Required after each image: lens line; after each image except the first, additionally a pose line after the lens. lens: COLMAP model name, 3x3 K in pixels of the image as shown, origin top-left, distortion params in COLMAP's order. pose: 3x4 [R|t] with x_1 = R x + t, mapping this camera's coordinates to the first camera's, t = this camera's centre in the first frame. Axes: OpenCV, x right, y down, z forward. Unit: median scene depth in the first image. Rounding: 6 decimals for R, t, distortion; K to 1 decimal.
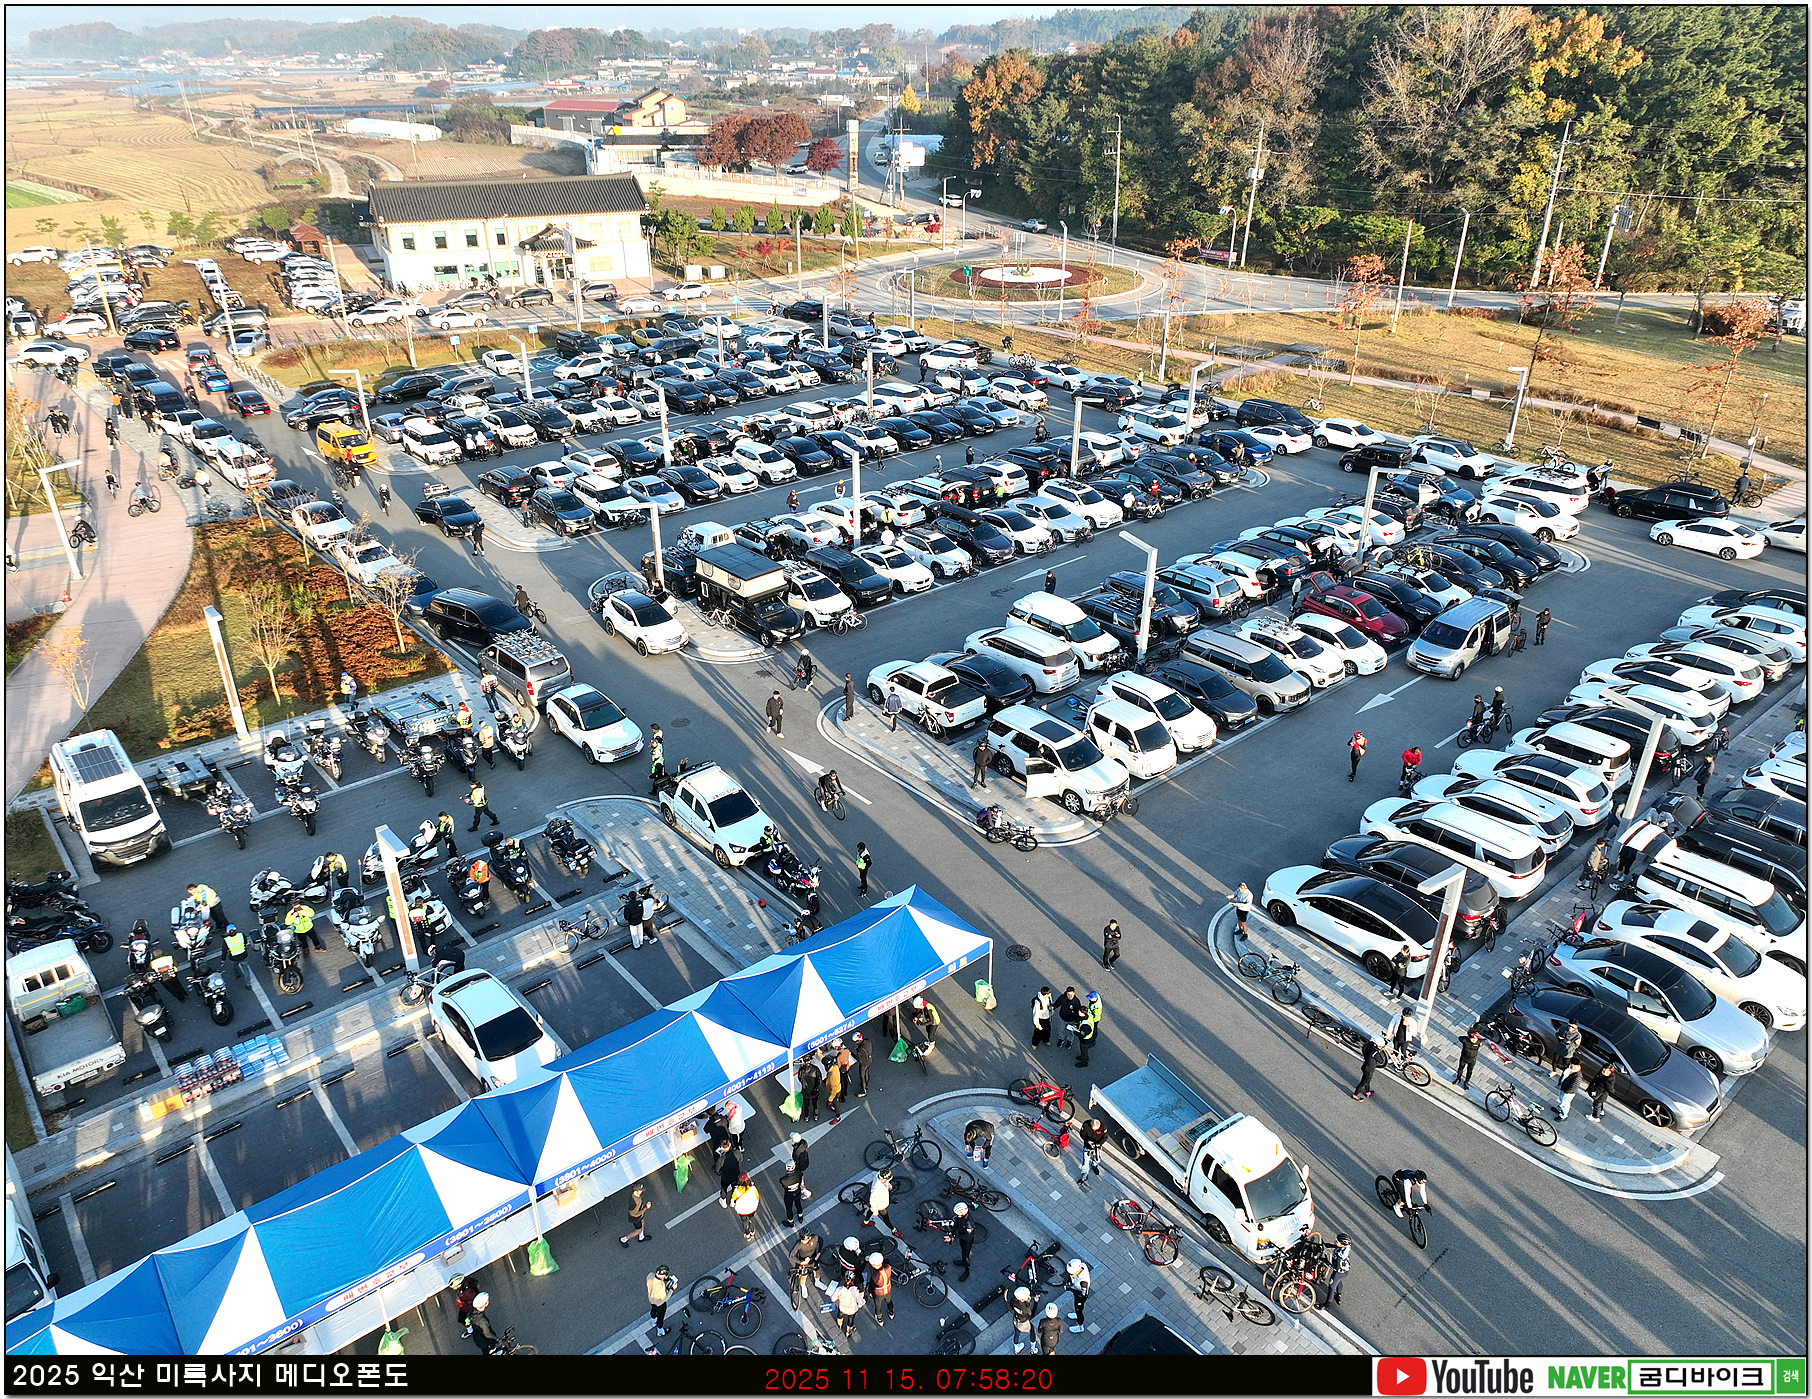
lens RADIAL K [[1267.2, 0, 906.2], [0, 1267.2, 688.0], [0, 0, 1]] dist [0.000634, 0.015834]
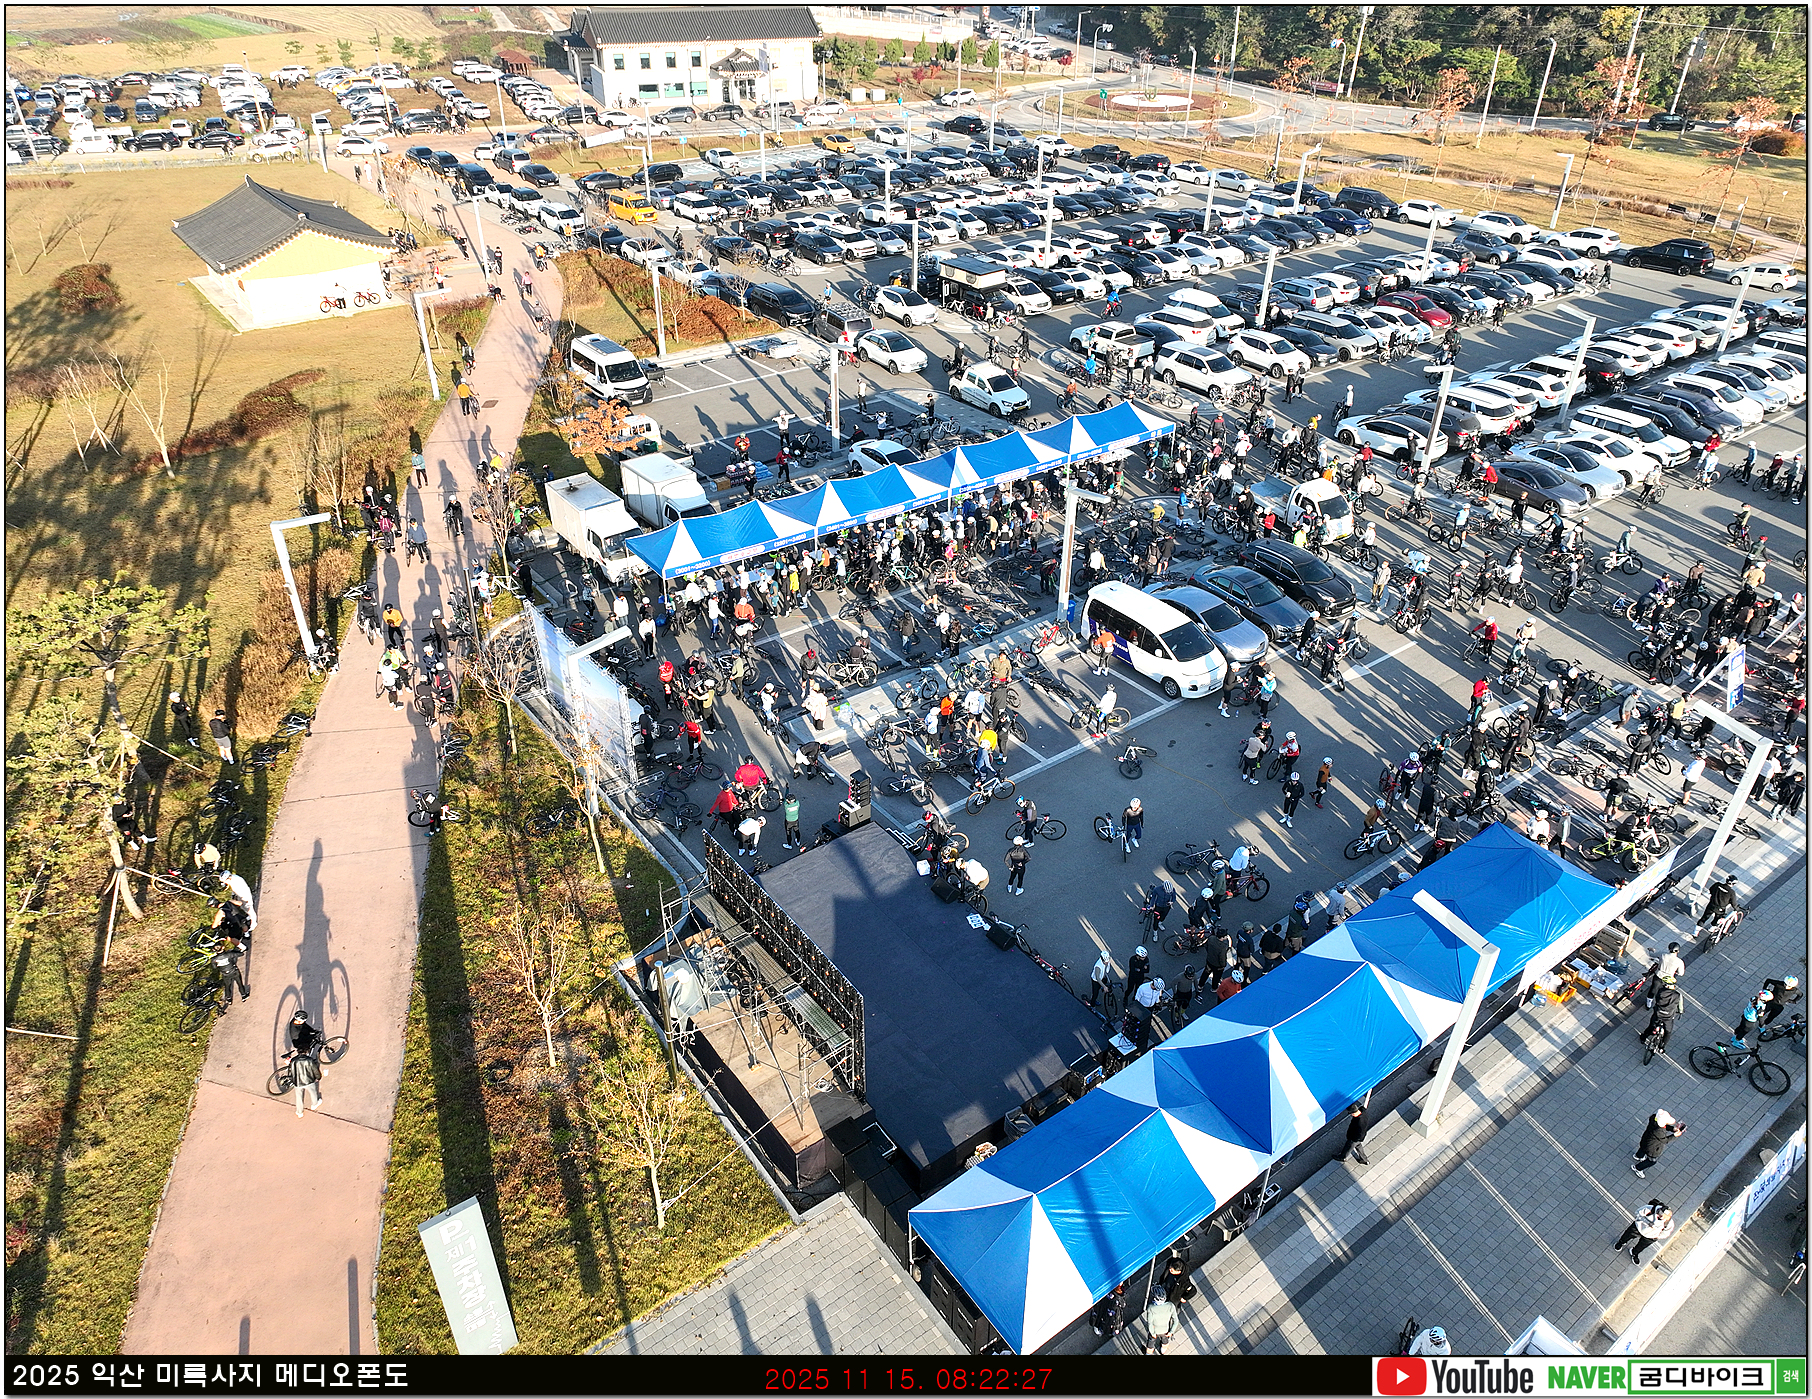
lens RADIAL K [[1267.2, 0, 906.2], [0, 1267.2, 688.0], [0, 0, 1]] dist [0.000634, 0.015834]
pose [[0.997916, 0.038596, -0.051701, -0.050581], [-0.033650, 0.995066, 0.093330, 0.105393], [0.055049, -0.091396, 0.994292, -0.199862]]
